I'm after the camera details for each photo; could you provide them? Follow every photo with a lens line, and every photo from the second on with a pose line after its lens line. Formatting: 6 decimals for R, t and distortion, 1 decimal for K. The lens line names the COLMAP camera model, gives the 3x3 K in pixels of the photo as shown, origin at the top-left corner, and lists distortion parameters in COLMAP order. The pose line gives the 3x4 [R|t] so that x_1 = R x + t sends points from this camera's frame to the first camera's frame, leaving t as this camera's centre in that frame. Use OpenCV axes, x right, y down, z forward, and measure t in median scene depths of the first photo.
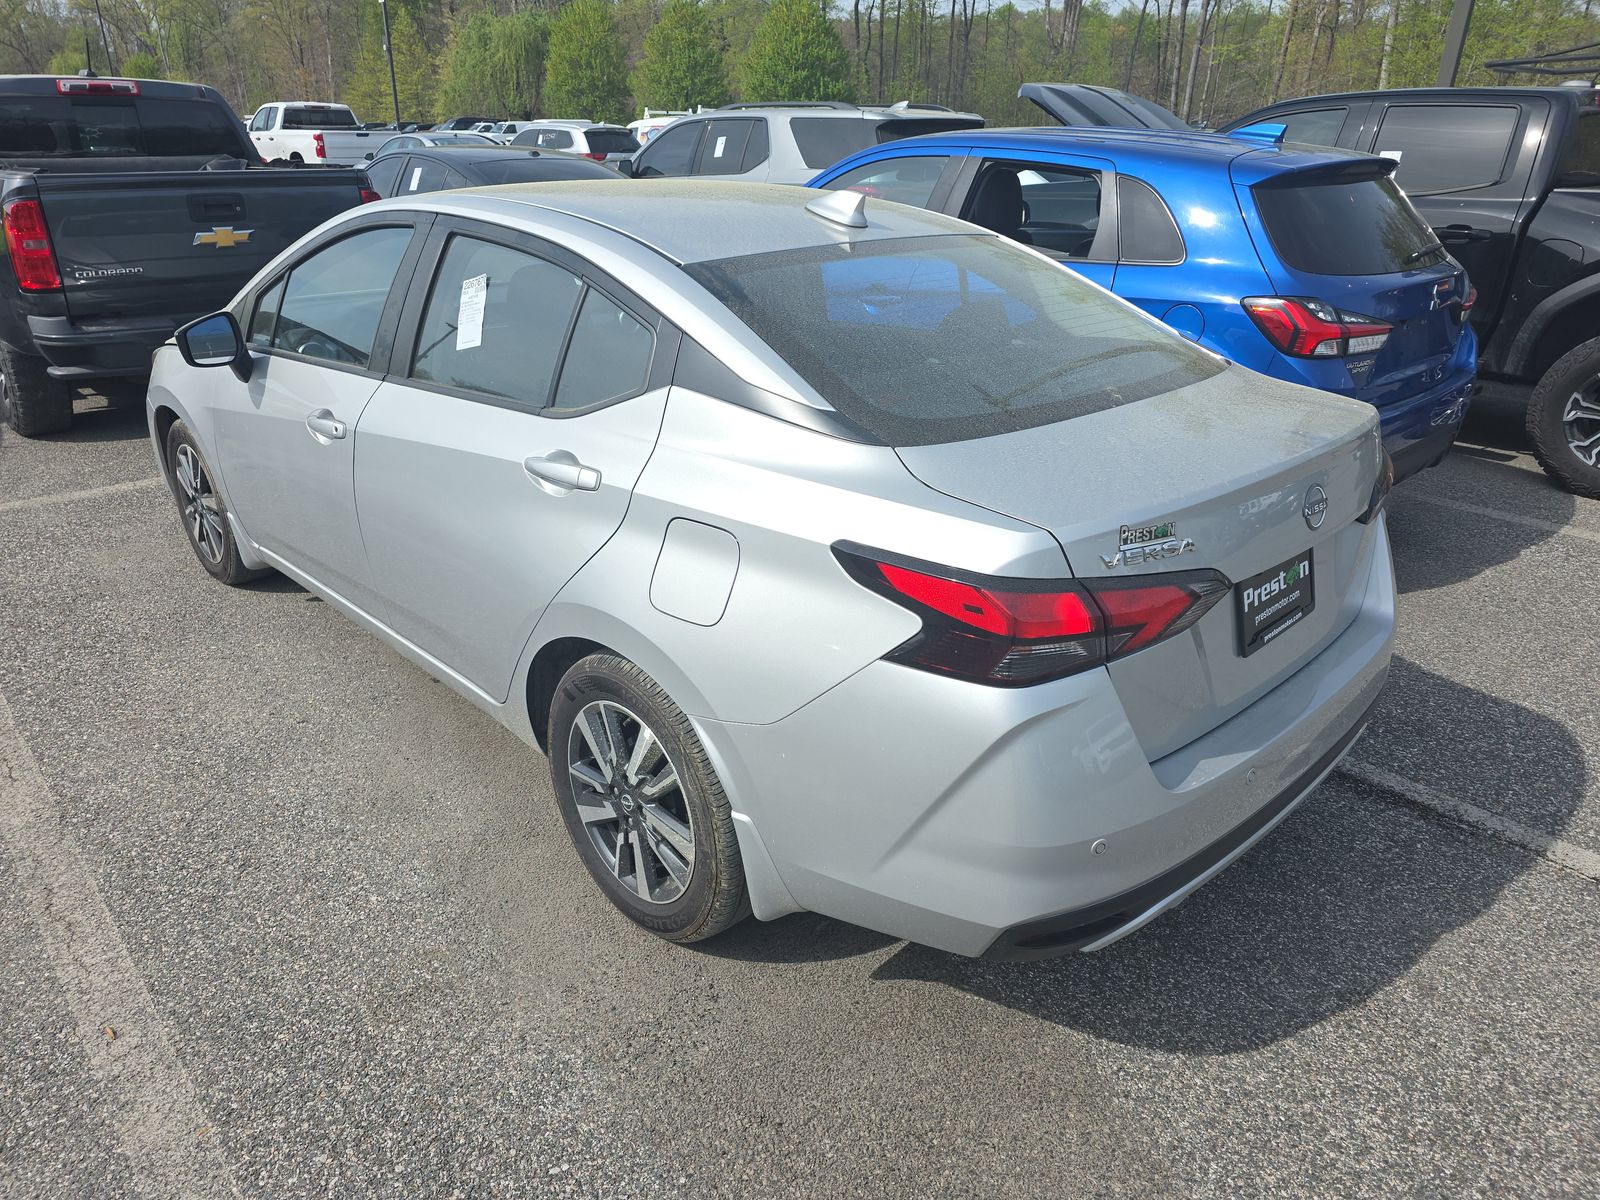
lens RADIAL K [[1094.3, 0, 779.8], [0, 1094.3, 606.3], [0, 0, 1]] dist [0.038776, -0.026918]
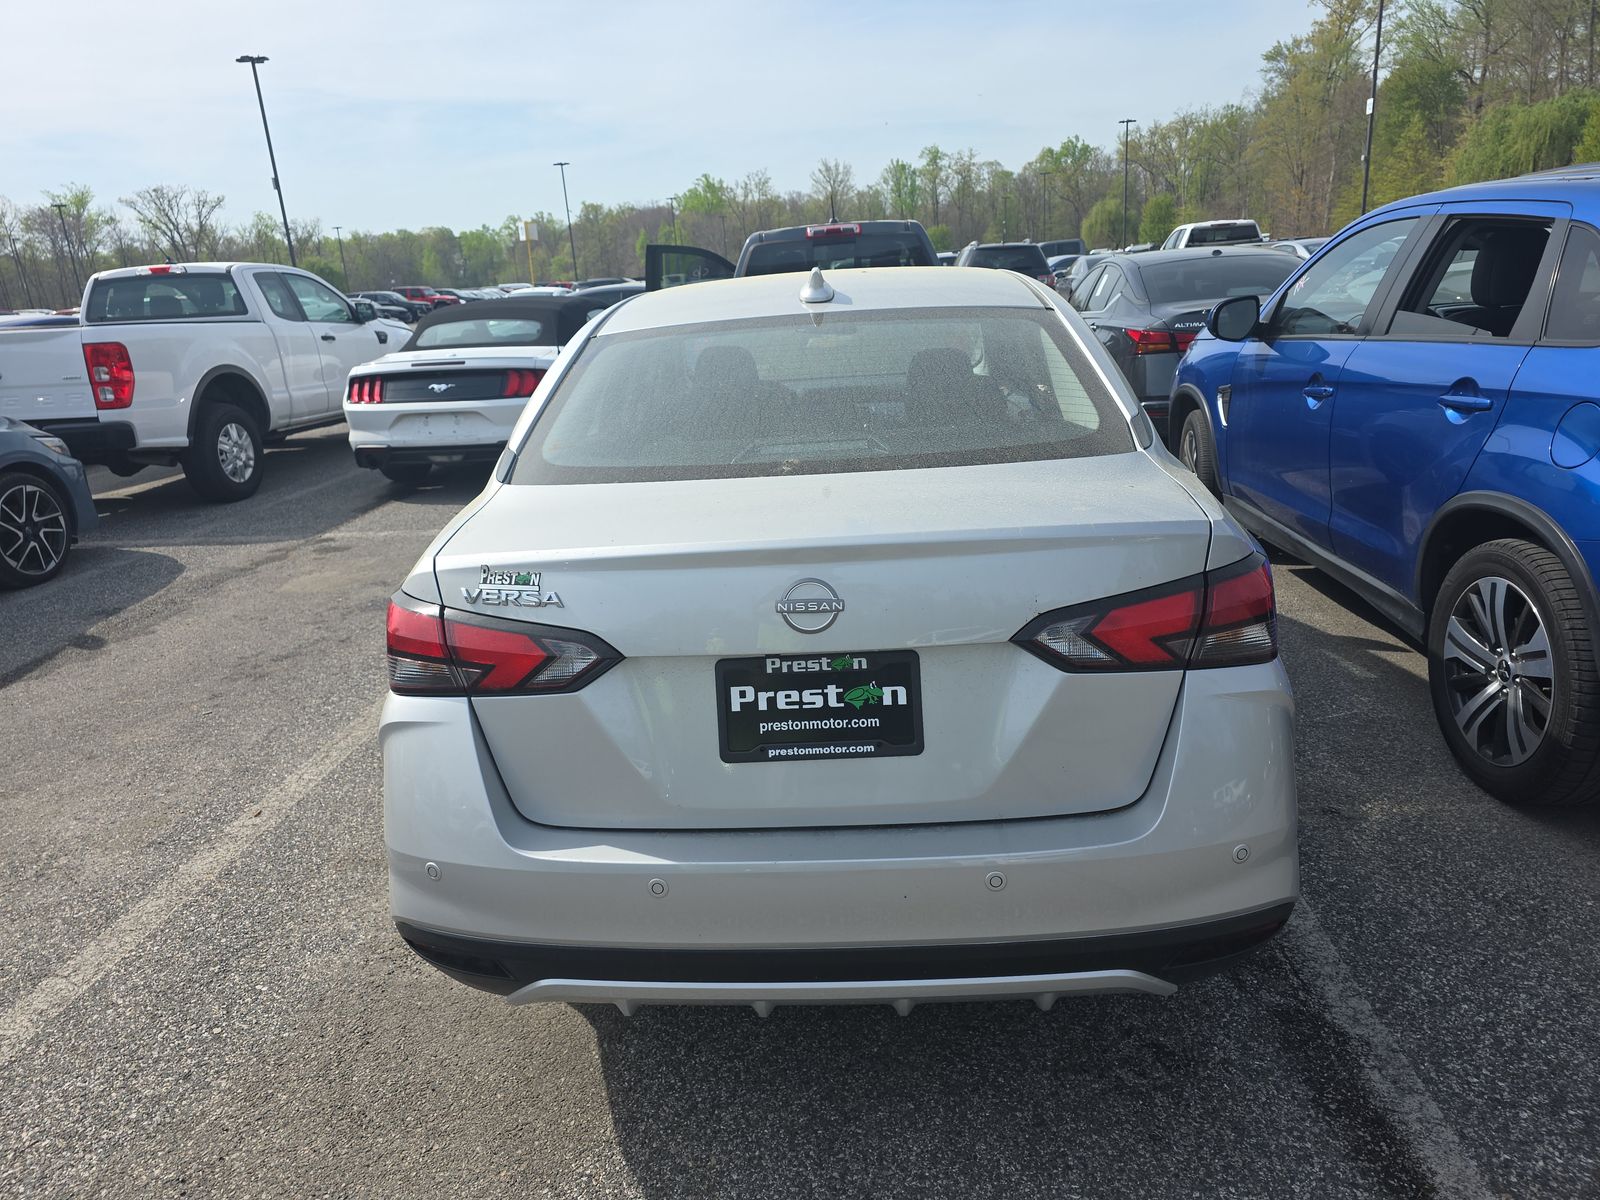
lens RADIAL K [[1094.3, 0, 772.6], [0, 1094.3, 586.3], [0, 0, 1]] dist [0.038776, -0.026918]
pose [[0.670944, 0.148921, -0.726399, 0.340549], [-0.228511, 0.973473, -0.011491, -0.028252], [0.705419, 0.173700, 0.687177, 0.131625]]
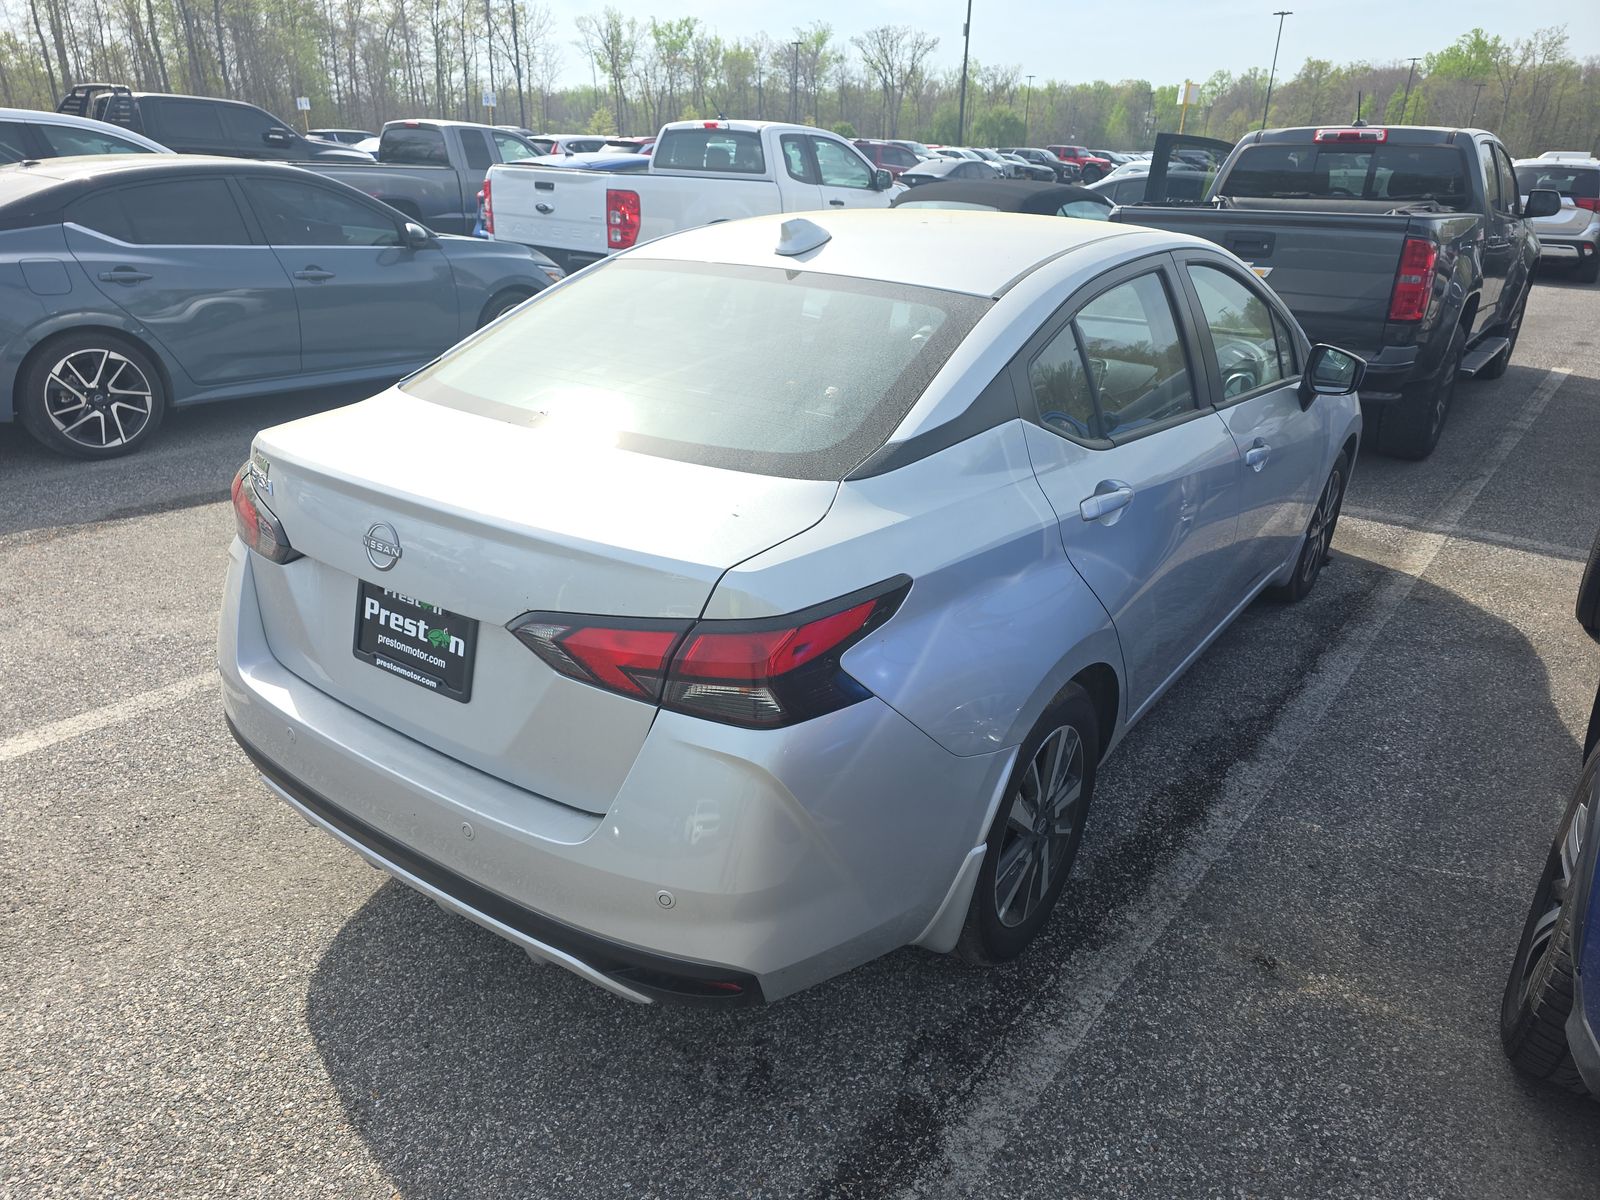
lens RADIAL K [[1094.3, 0, 782.9], [0, 1094.3, 611.9], [0, 0, 1]] dist [0.038776, -0.026918]
pose [[0.162150, 0.375443, -0.912551, 0.454777], [-0.410830, 0.866513, 0.283502, -0.143740], [0.897177, 0.328933, 0.294748, 0.335925]]
